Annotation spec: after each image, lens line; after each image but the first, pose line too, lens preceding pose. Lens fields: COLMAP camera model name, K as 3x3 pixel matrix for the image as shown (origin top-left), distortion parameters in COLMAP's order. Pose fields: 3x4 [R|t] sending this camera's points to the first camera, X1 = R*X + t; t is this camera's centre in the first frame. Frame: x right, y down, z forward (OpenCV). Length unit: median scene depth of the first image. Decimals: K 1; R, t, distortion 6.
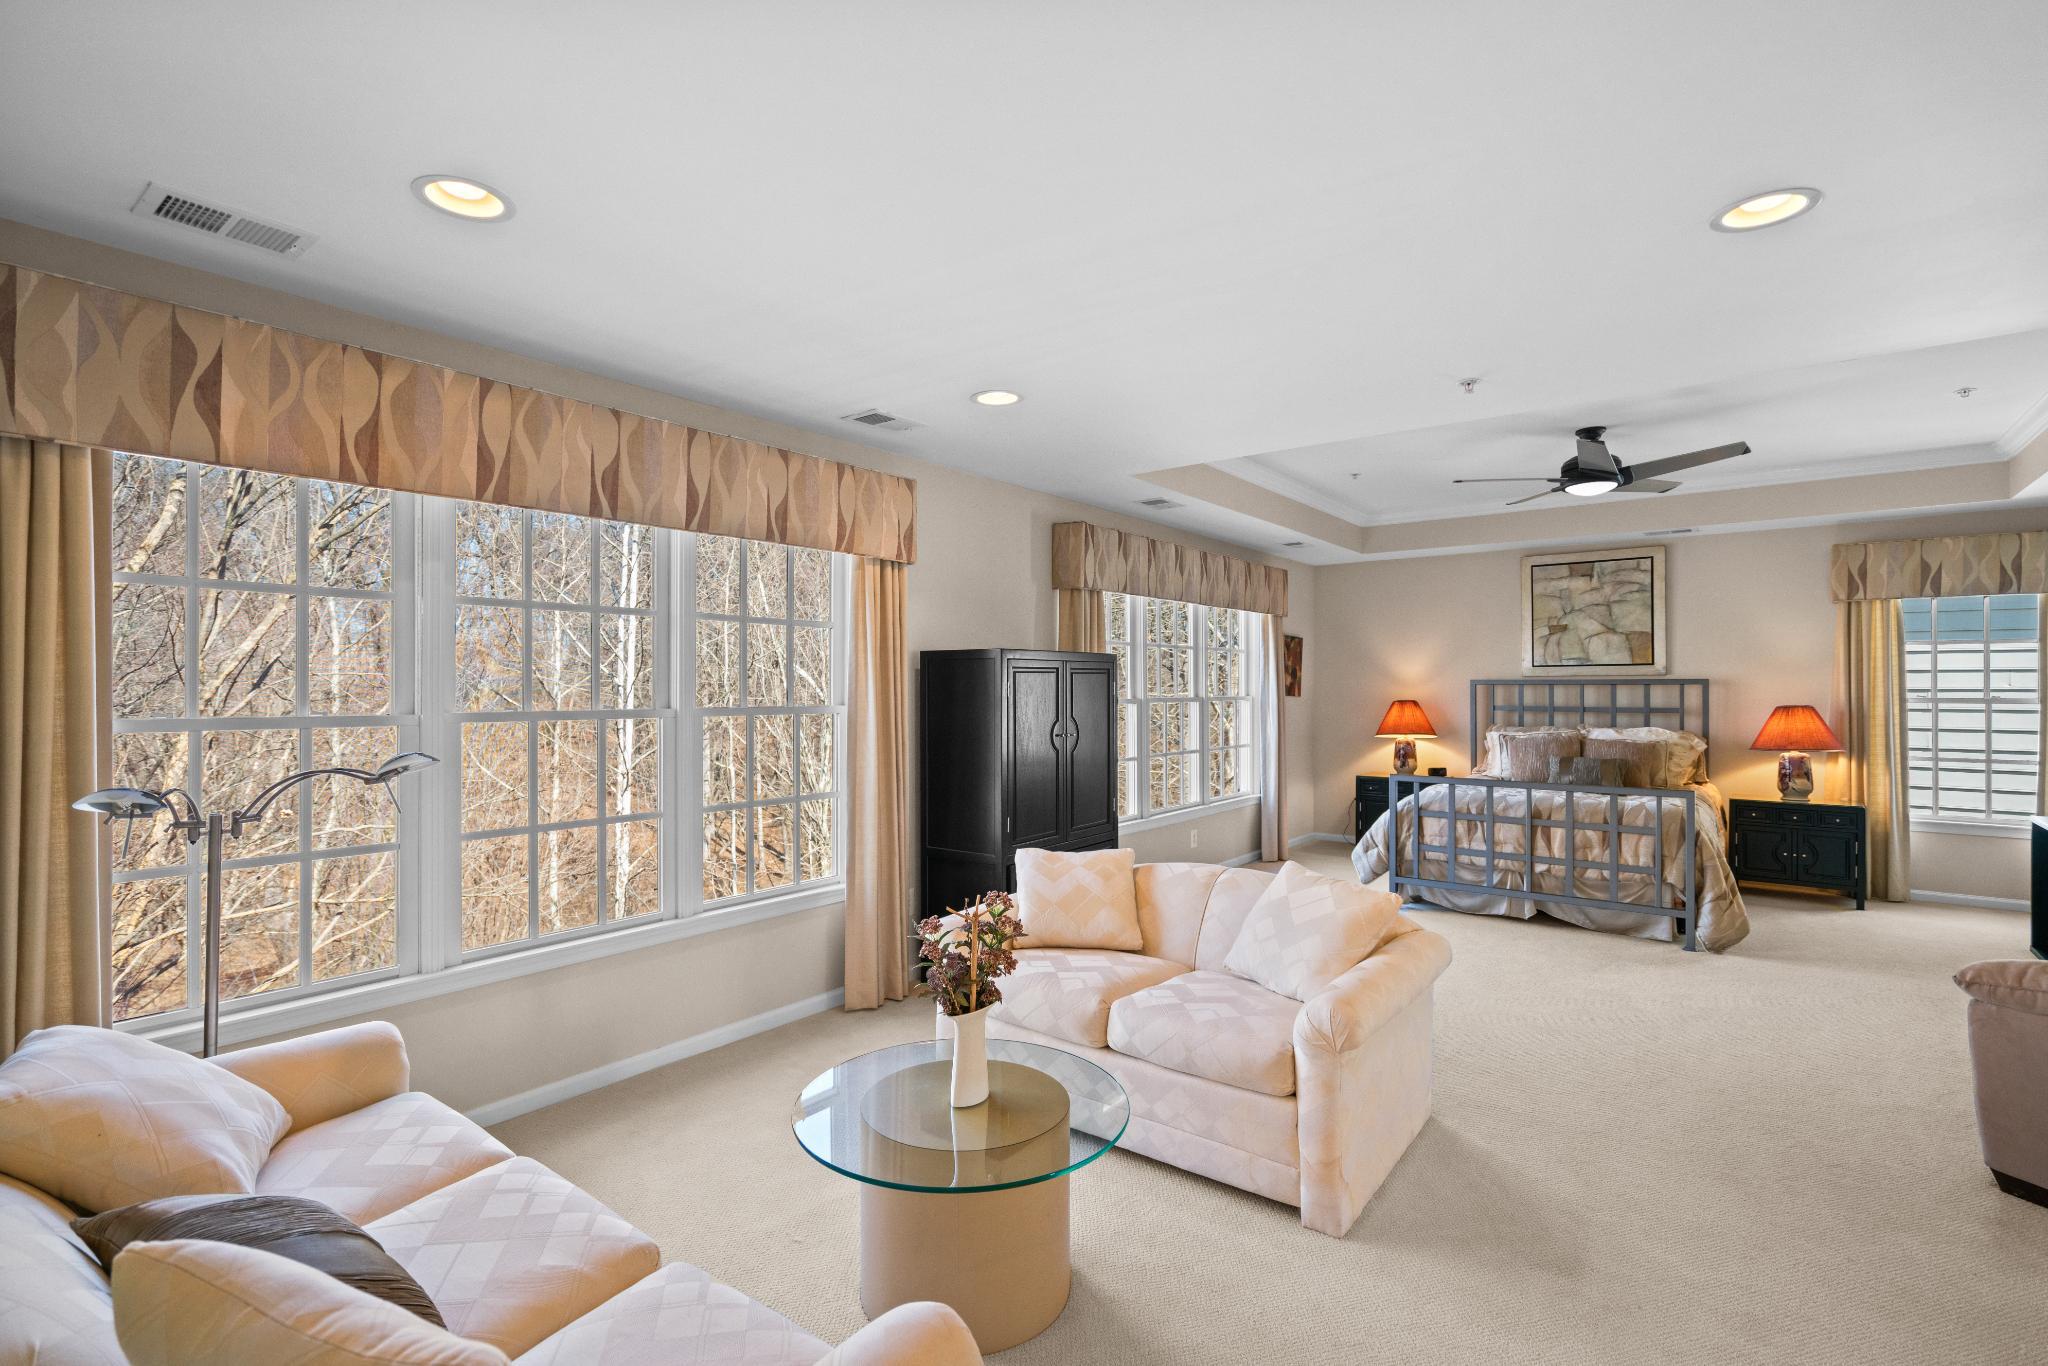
lens RADIAL K [[944.1, 0, 1015.1], [0, 944.1, 688.7], [0, 0, 1]] dist [-0.008975, 0.004740]
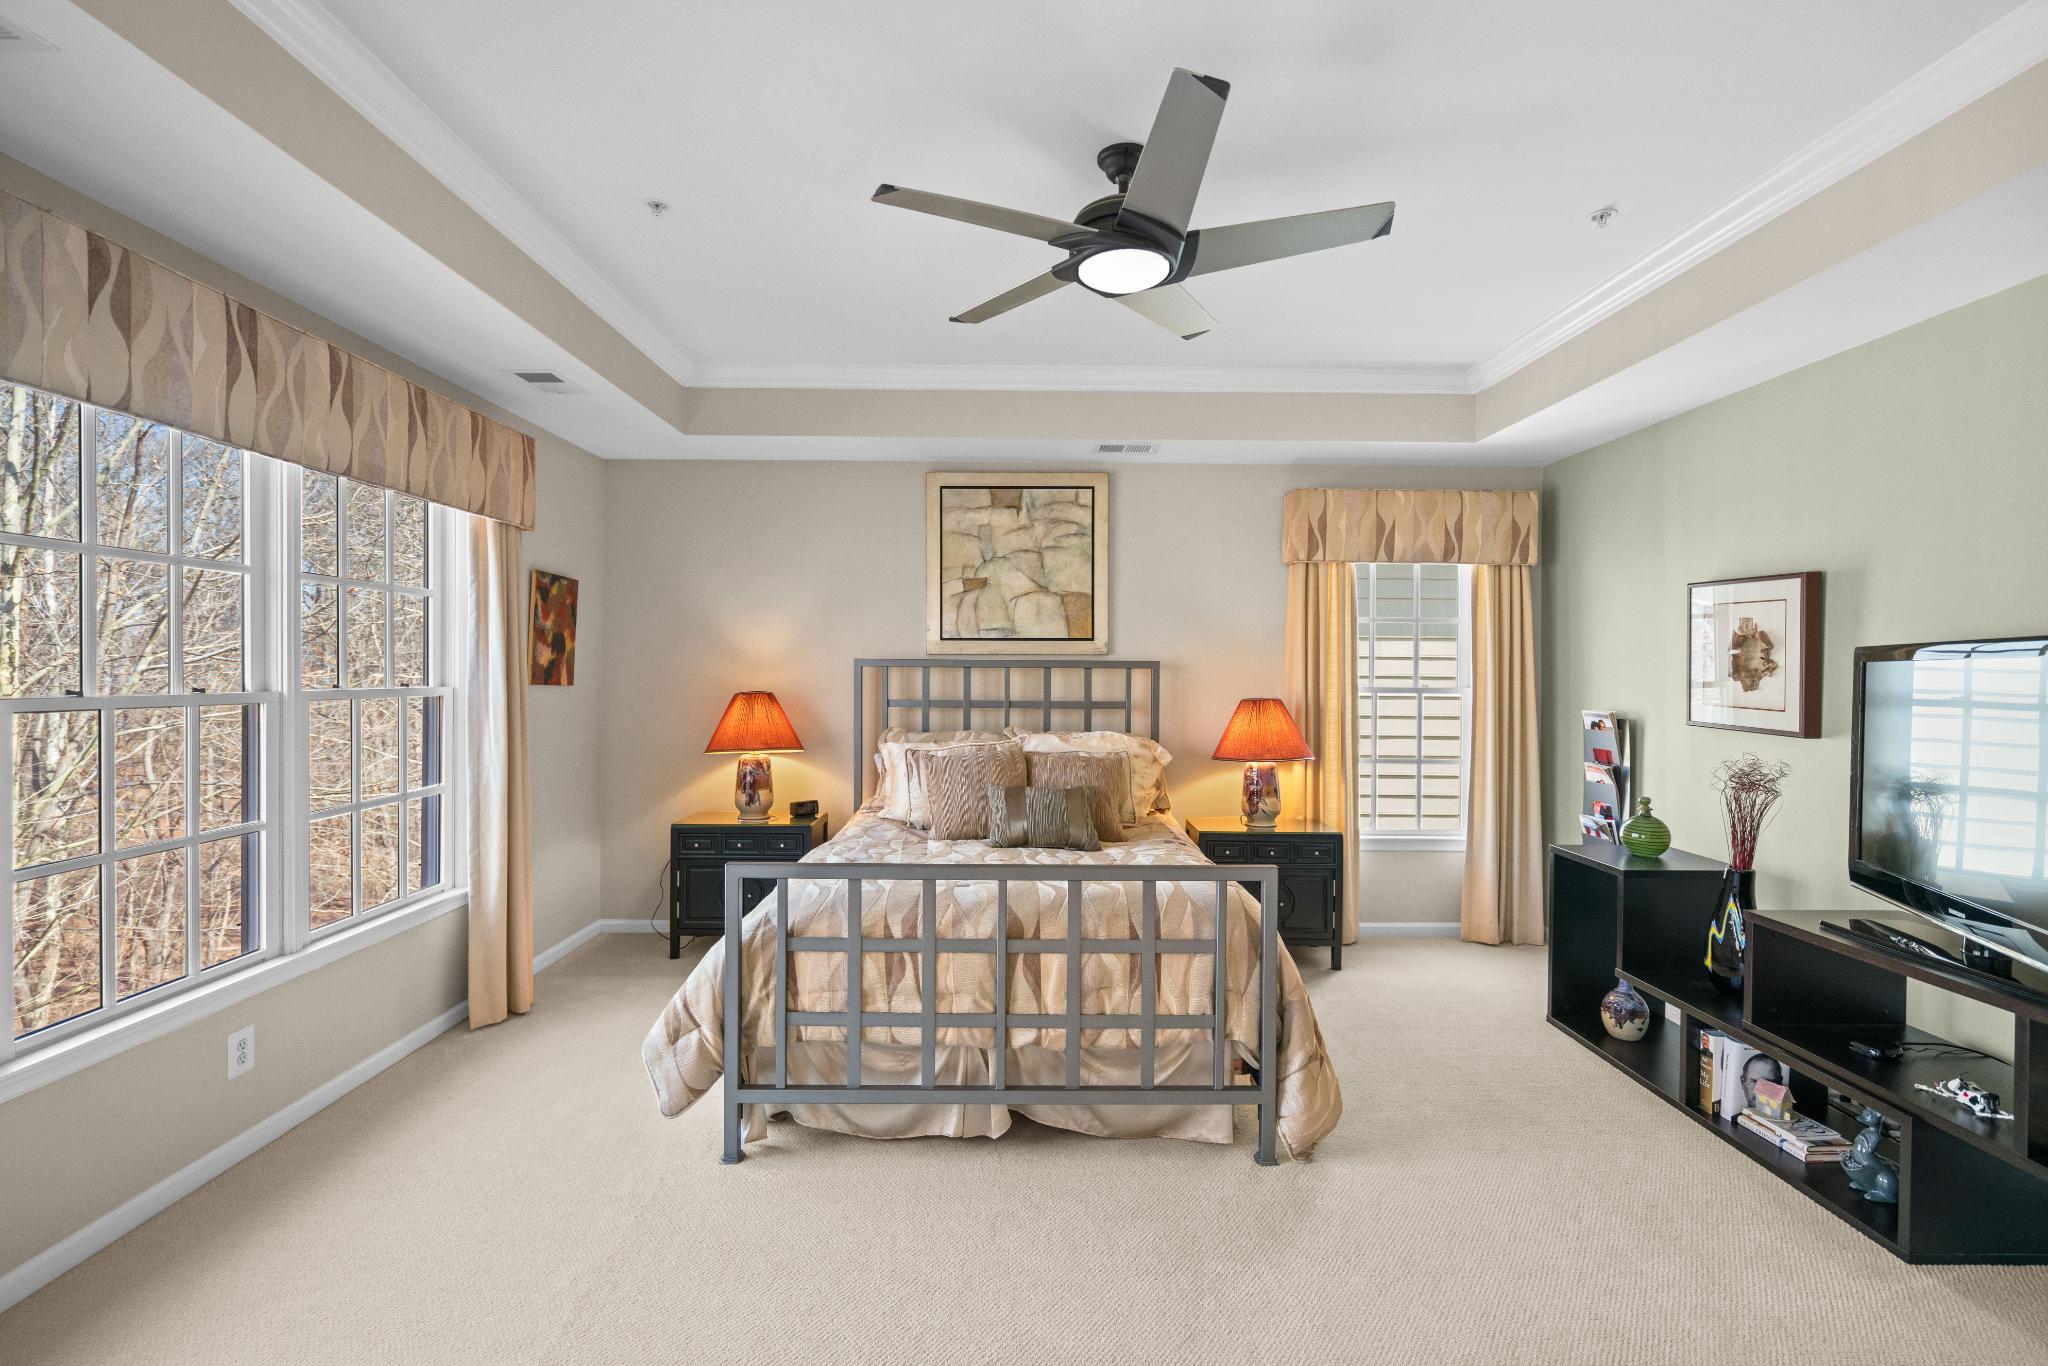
lens RADIAL K [[944.1, 0, 1024.7], [0, 944.1, 679.6], [0, 0, 1]] dist [-0.008975, 0.004740]
pose [[0.778801, -0.000489, 0.627271, 0.209873], [-0.005962, 0.999949, 0.008180, -0.001490], [-0.627243, -0.010110, 0.778758, 0.520164]]
